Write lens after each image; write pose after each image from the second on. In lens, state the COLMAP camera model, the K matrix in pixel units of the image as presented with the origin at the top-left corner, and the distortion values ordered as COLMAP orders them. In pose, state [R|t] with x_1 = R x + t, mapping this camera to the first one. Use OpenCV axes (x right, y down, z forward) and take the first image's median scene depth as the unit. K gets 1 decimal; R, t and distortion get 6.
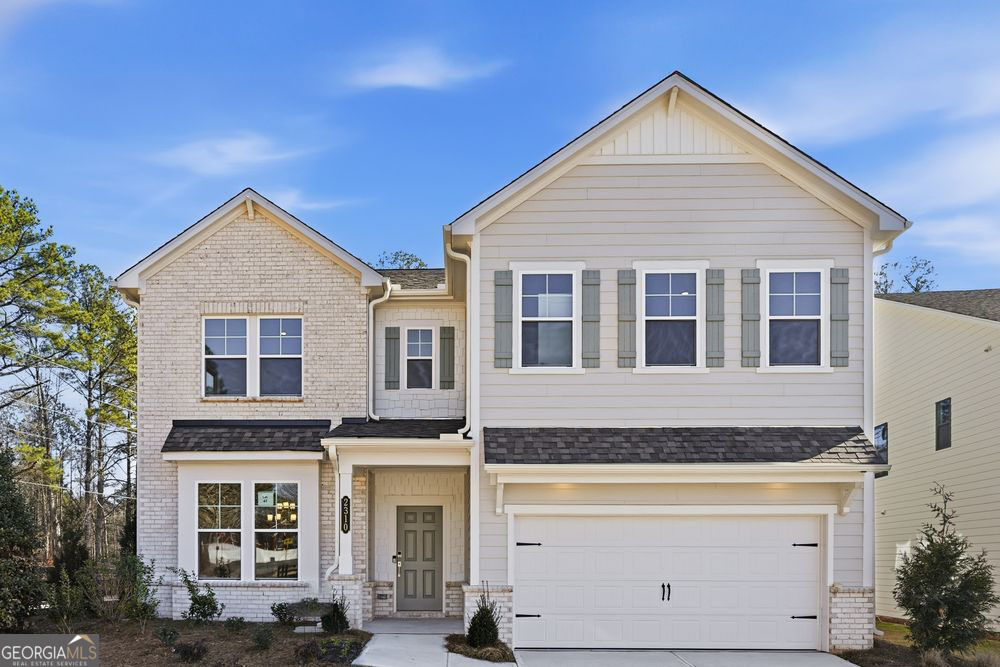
lens RADIAL K [[674.7, 0, 500.0], [0, 674.7, 333.5], [0, 0, 1]] dist [-0.001243, 0.000681]
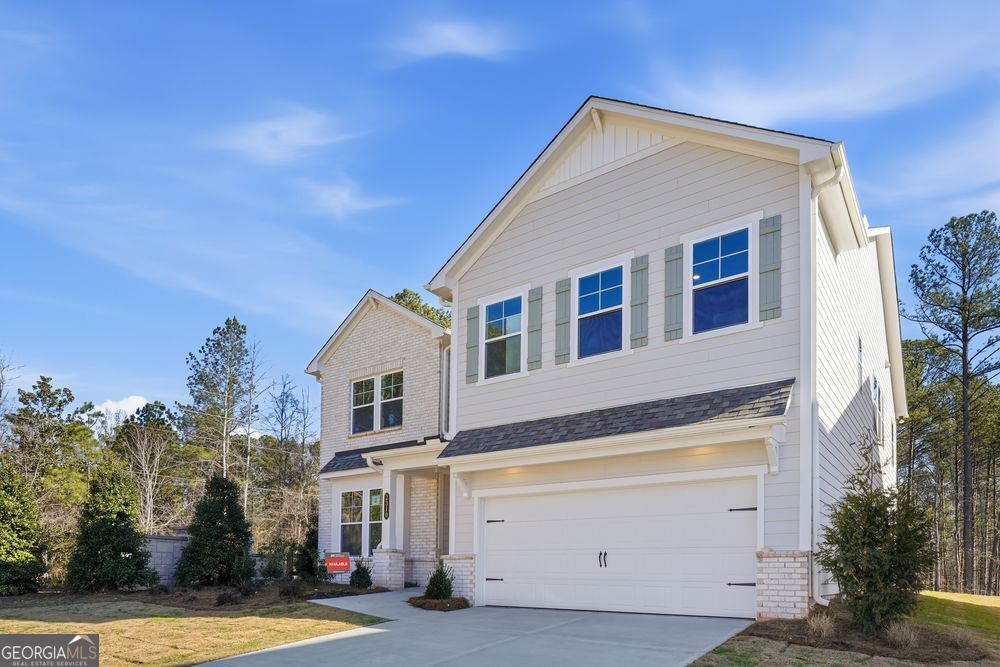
lens RADIAL K [[583.1, 0, 500.0], [0, 583.1, 333.5], [0, 0, 1]] dist [-0.003274, -0.000838]
pose [[0.817614, -0.218866, -0.532546, 0.627158], [0.186504, 0.975739, -0.114673, 0.092254], [0.544724, -0.005563, 0.838597, 0.104254]]
